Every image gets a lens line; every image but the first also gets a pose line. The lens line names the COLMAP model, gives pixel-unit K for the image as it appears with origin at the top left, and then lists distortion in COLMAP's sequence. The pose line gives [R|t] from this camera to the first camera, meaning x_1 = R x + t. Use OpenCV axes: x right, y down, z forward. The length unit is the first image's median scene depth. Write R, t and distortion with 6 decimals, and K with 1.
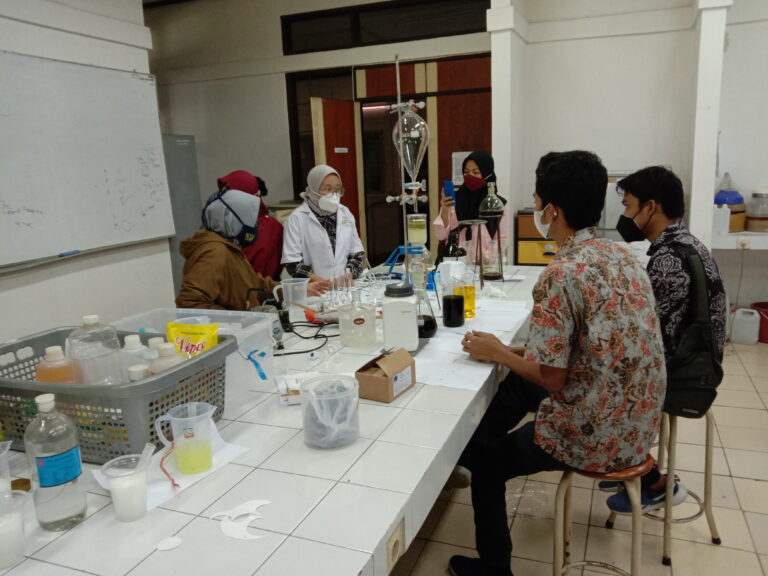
lens RADIAL K [[612.9, 0, 388.6], [0, 612.9, 286.0], [0, 0, 1]] dist [0.084472, -0.169831]
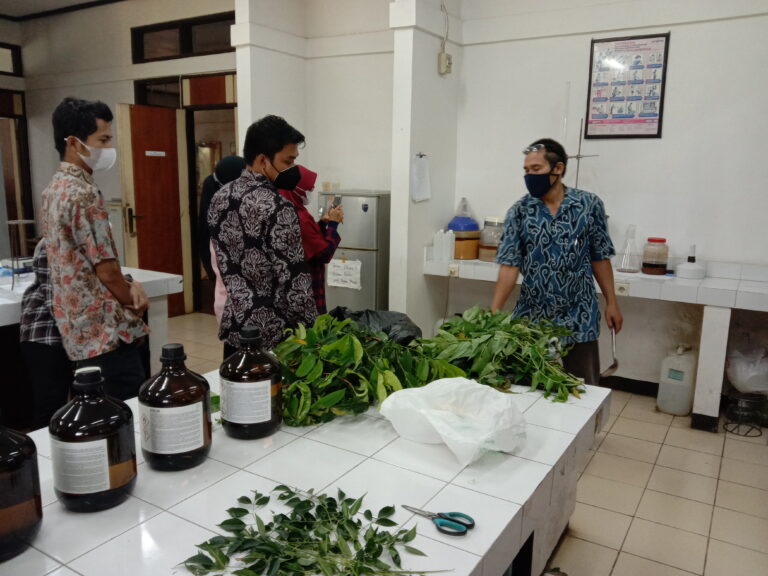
lens RADIAL K [[612.9, 0, 388.6], [0, 612.9, 286.0], [0, 0, 1]] dist [0.084472, -0.169831]
pose [[0.981639, 0.087117, -0.169690, 0.520196], [-0.088955, 0.996030, -0.003245, -0.026867], [0.168733, 0.018281, 0.985492, 0.025384]]
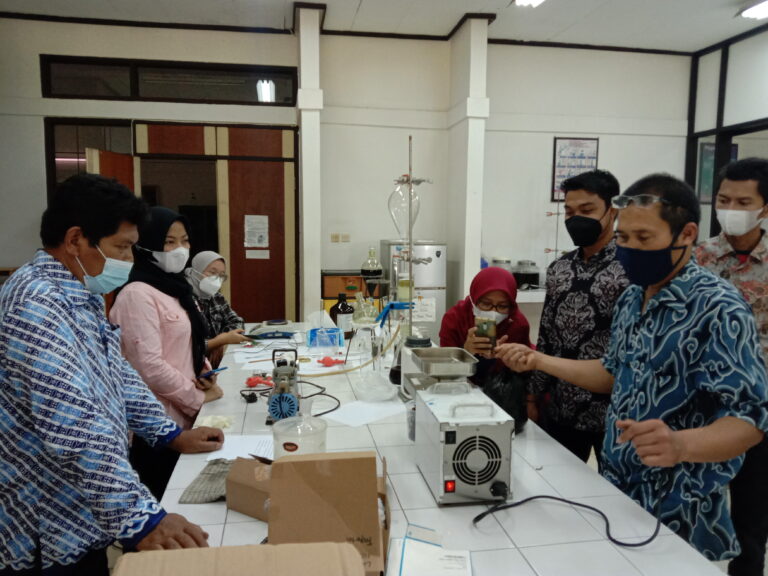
lens RADIAL K [[612.9, 0, 388.6], [0, 612.9, 286.0], [0, 0, 1]] dist [0.084472, -0.169831]
pose [[0.852243, -0.008779, 0.523072, -0.228582], [0.061761, 0.994555, -0.083935, -0.000400], [-0.519487, 0.103839, 0.848145, 0.024703]]
